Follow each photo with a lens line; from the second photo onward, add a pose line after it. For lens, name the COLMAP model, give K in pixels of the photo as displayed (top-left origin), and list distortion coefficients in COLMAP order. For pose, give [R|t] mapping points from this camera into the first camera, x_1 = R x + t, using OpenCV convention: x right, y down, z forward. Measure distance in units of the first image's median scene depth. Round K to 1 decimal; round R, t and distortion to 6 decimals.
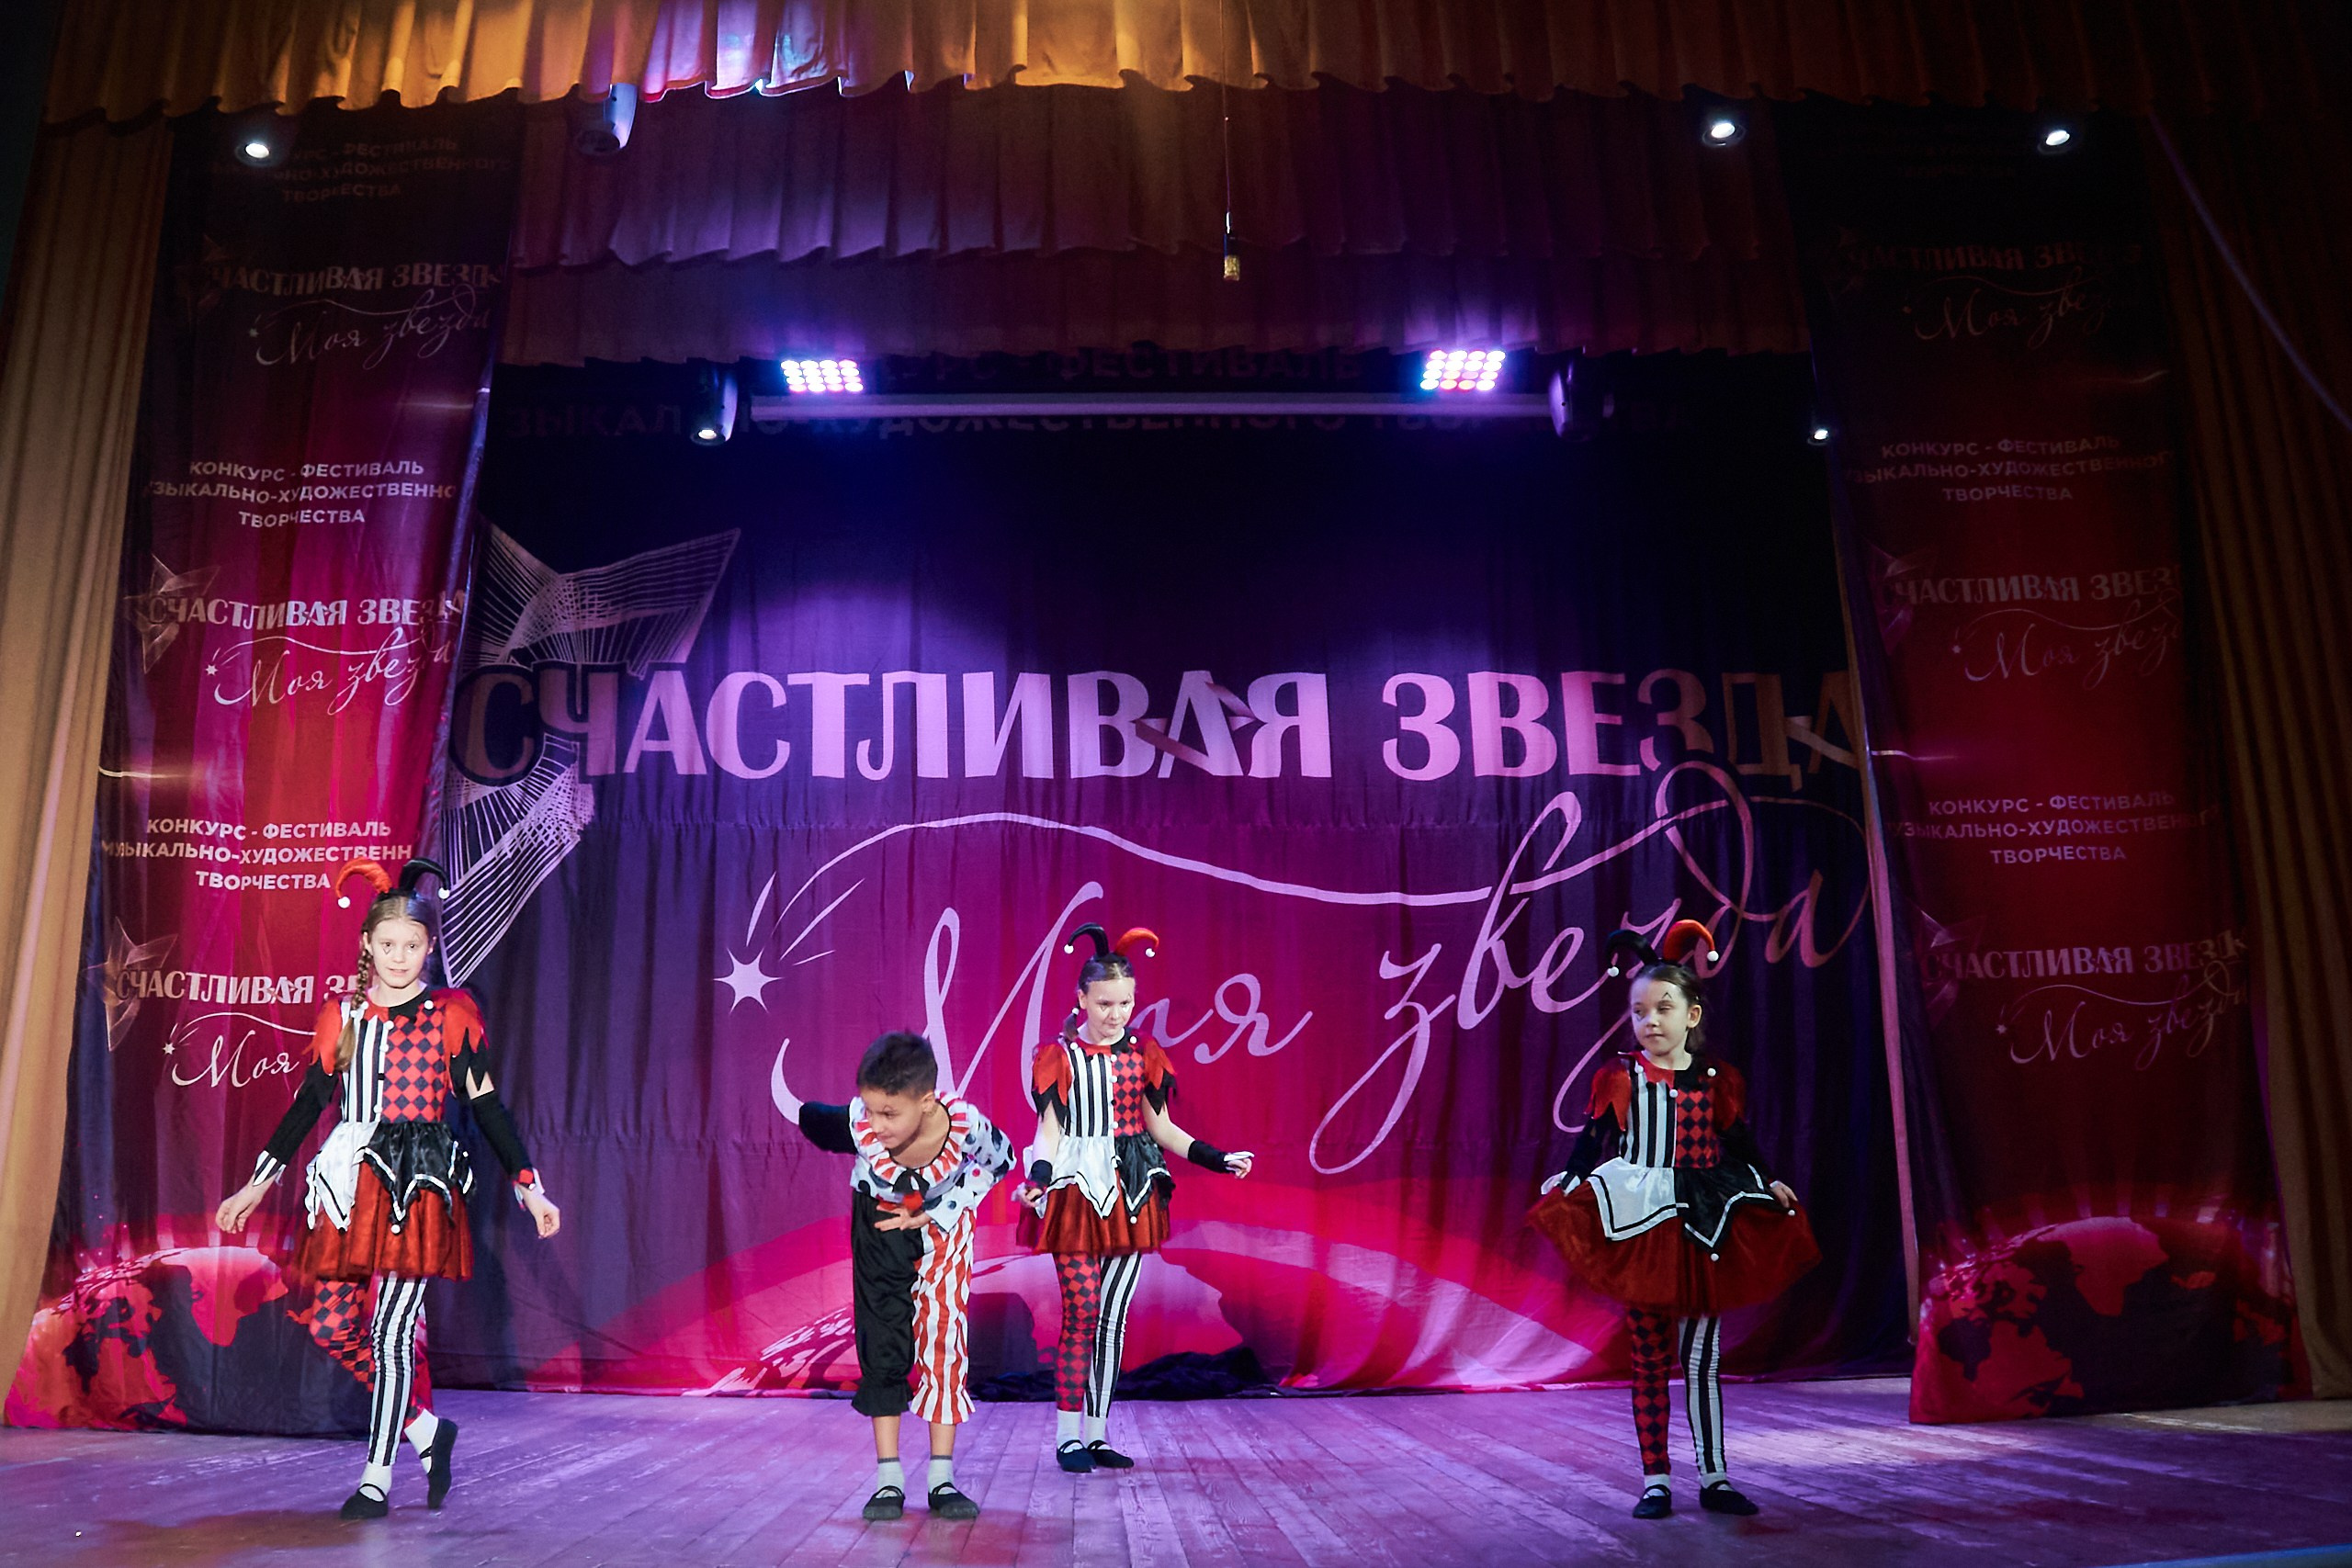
lens RADIAL K [[1943.5, 0, 1090.3], [0, 1943.5, 837.8], [0, 0, 1]] dist [-0.182854, 0.089192]
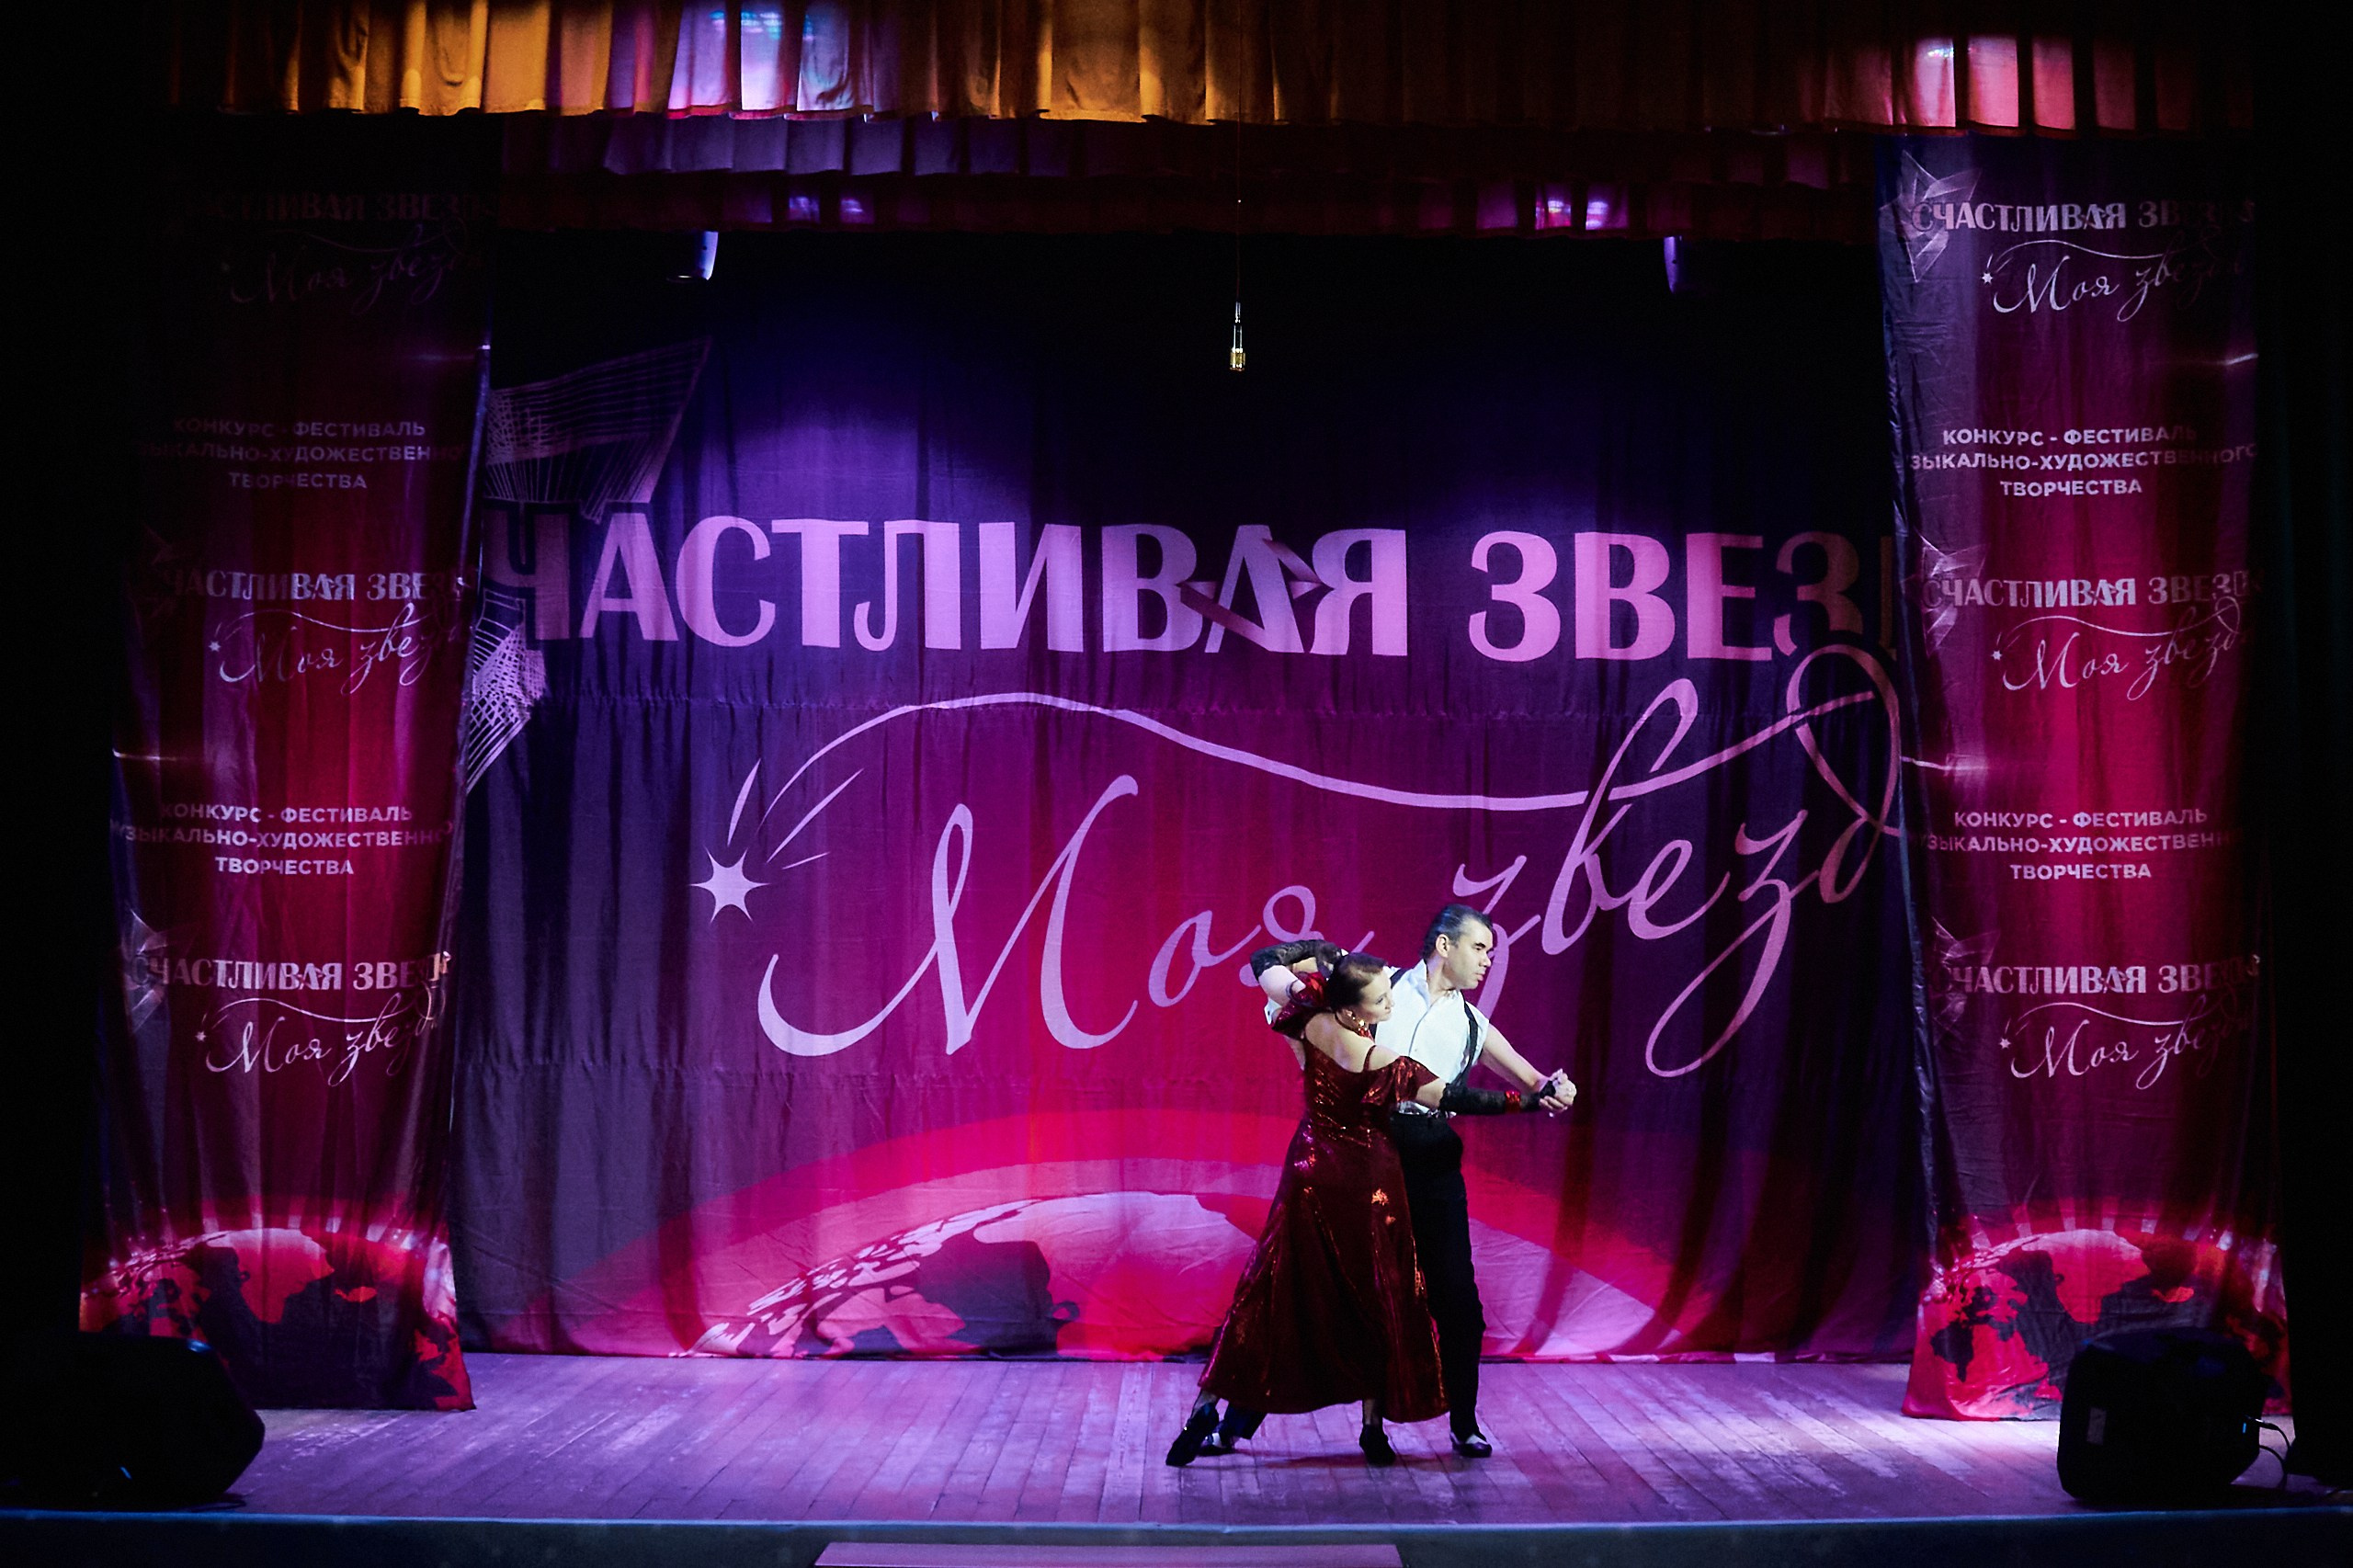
lens RADIAL K [[3829.7, 0, 1309.9], [0, 3829.7, 785.6], [0, 0, 1]] dist [-0.138068, -0.092634]
pose [[0.999387, 0.017210, 0.030487, 0.030679], [-0.021586, 0.988512, 0.149594, -0.228922], [-0.027562, -0.150160, 0.988277, -0.688977]]
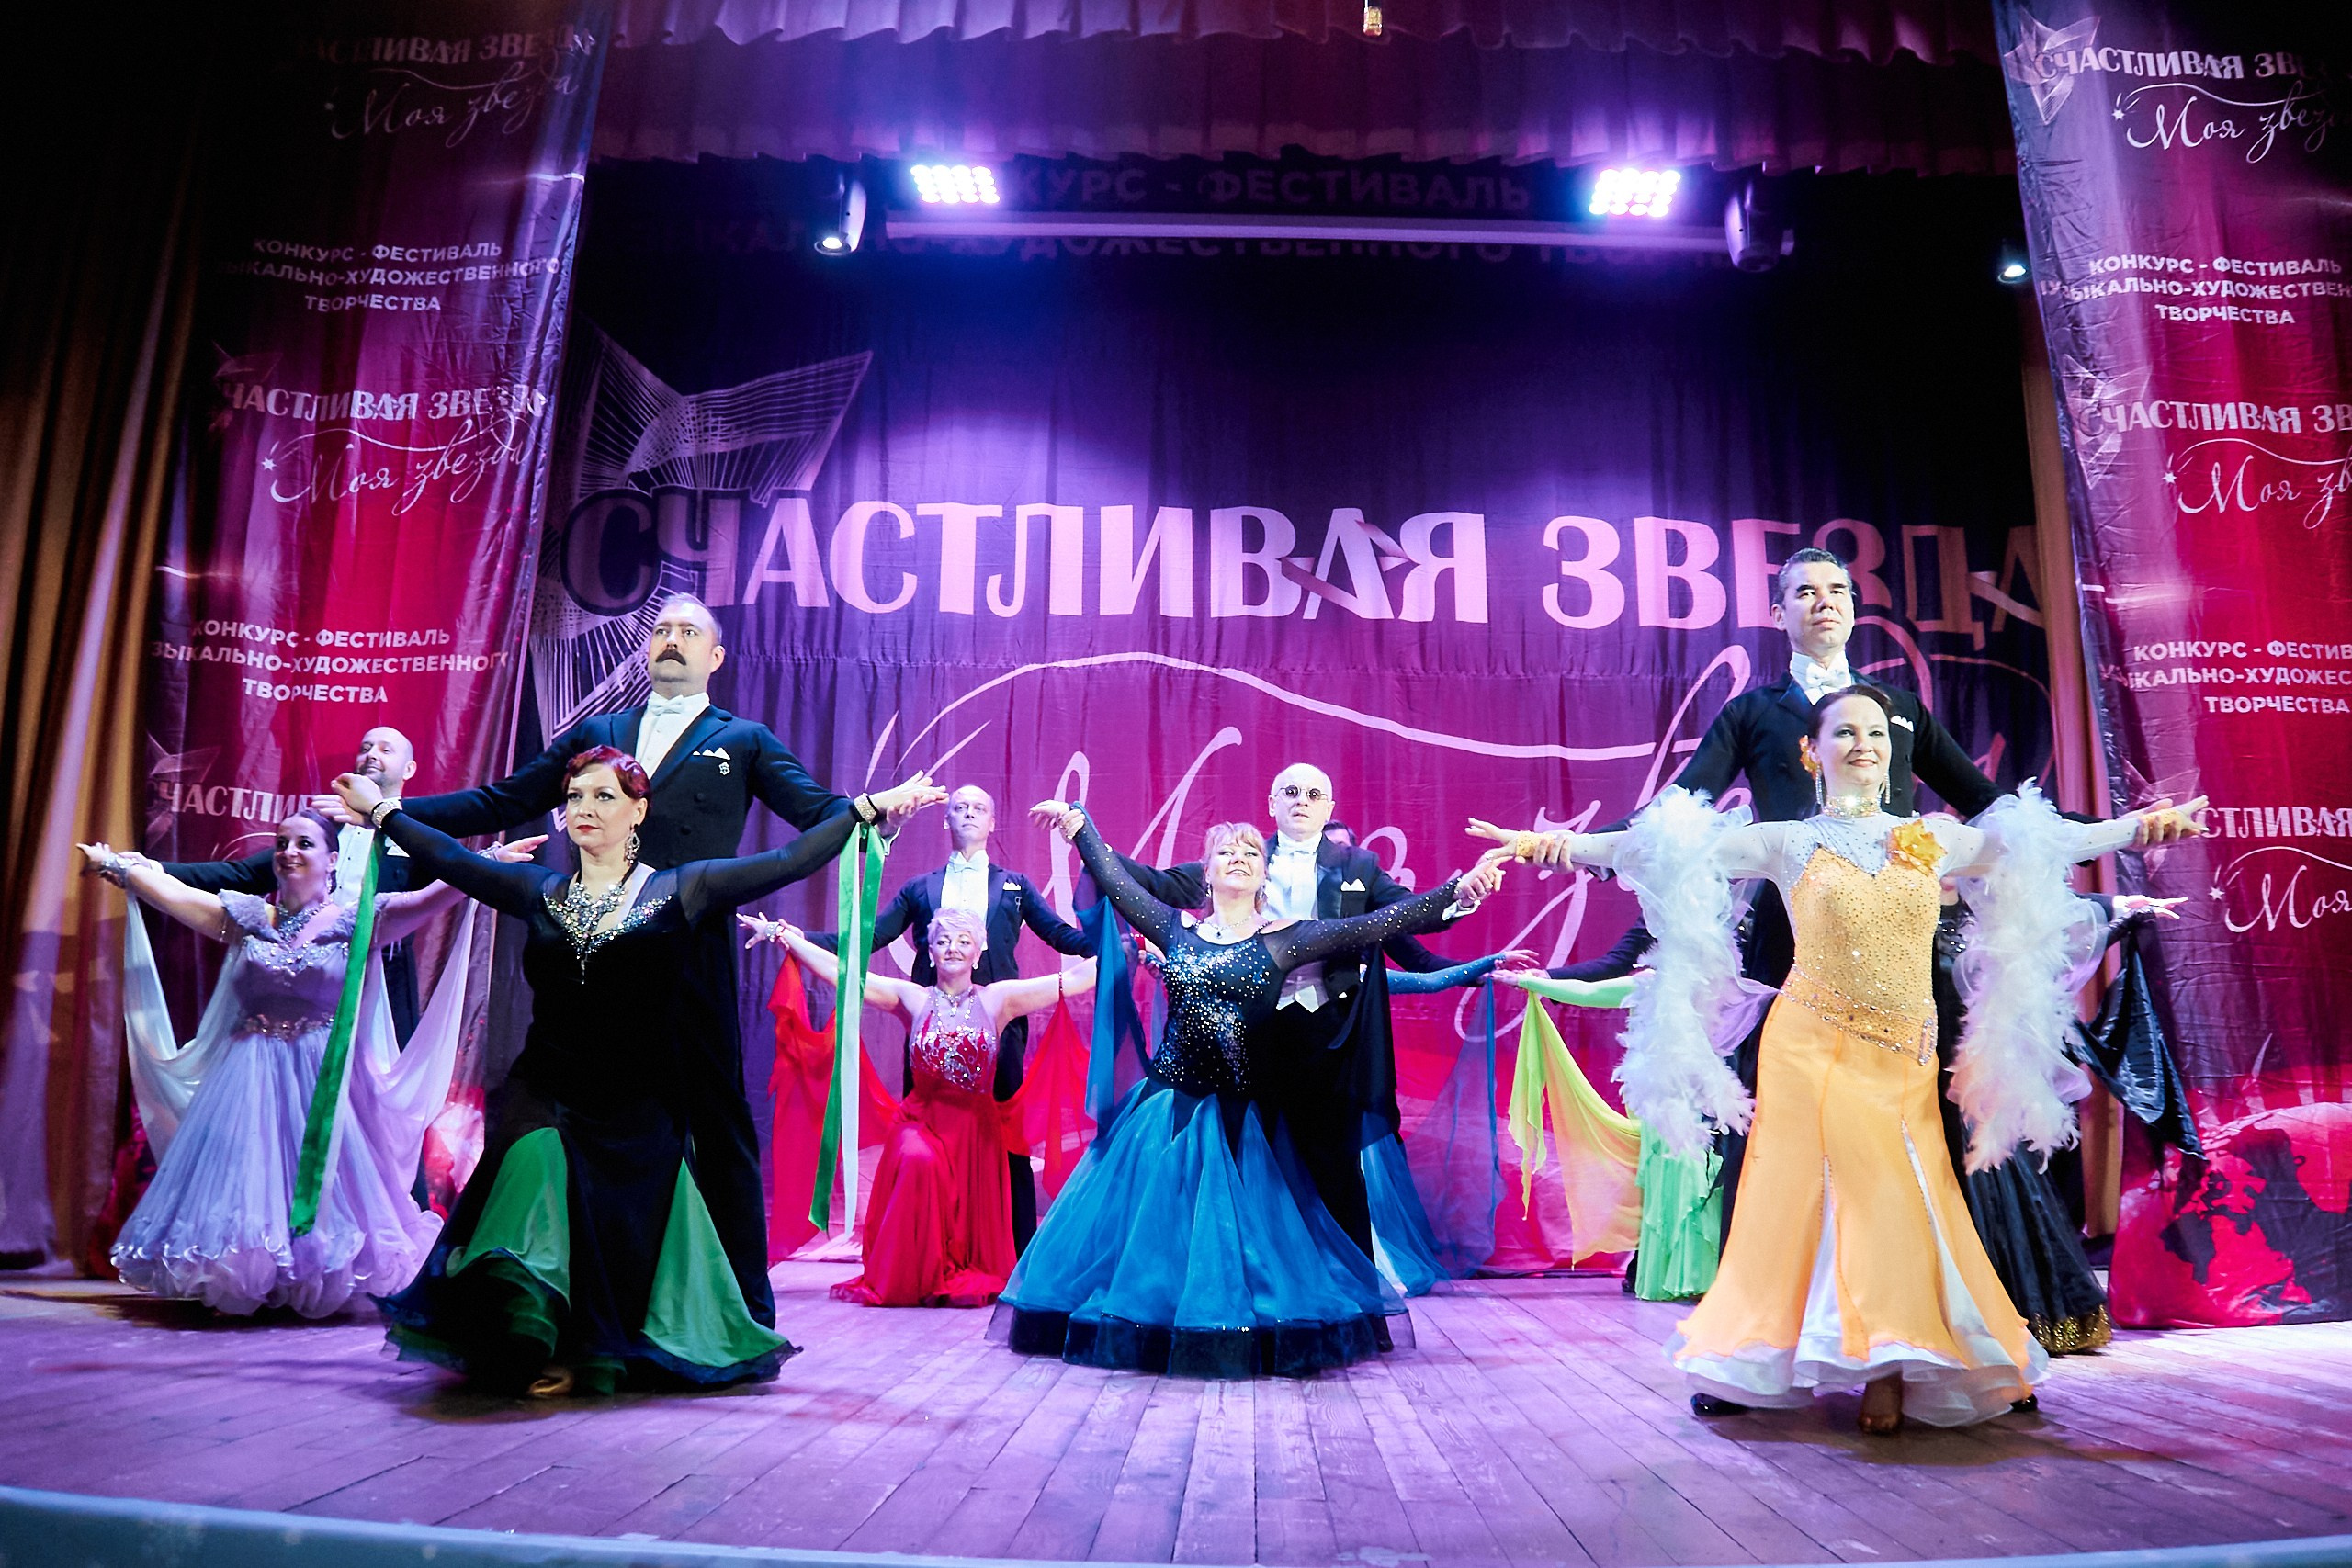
lens RADIAL K [[1887.3, 0, 1250.2], [0, 1887.3, 760.2], [0, 0, 1]] dist [-0.186276, 0.090413]
pose [[0.999713, 0.022075, -0.009298, 0.018984], [-0.021879, 0.999546, 0.020727, 0.019238], [0.009751, -0.020518, 0.999742, 0.081021]]
